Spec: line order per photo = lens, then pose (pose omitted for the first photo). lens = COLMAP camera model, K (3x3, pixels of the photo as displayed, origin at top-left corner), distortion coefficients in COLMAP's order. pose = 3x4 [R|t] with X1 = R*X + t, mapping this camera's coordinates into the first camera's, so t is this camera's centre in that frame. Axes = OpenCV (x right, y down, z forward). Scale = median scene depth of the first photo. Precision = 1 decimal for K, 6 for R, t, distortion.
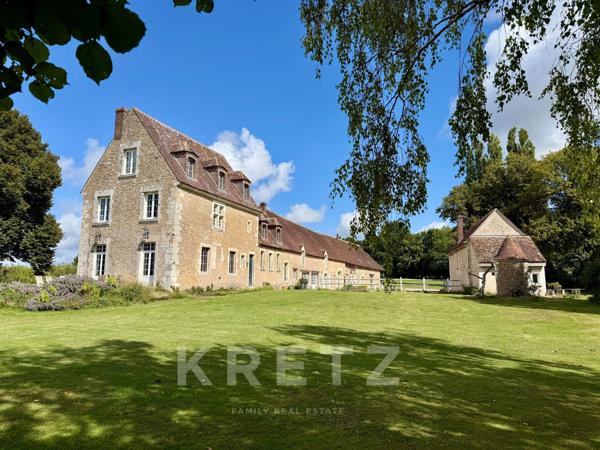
lens RADIAL K [[402.6, 0, 300.0], [0, 402.6, 225.0], [0, 0, 1]] dist [-0.005167, -0.002085]
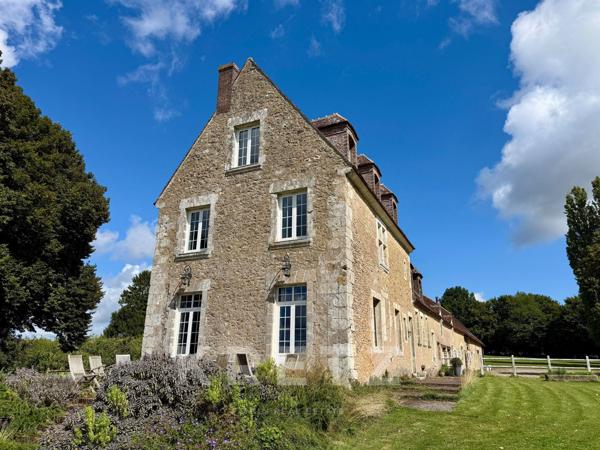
lens RADIAL K [[401.3, 0, 300.0], [0, 401.3, 225.0], [0, 0, 1]] dist [0.077611, -0.095057]
pose [[0.998085, -0.018884, -0.058903, -0.311606], [0.008628, 0.985450, -0.169744, 0.051596], [0.061252, 0.168911, 0.983726, 0.455161]]
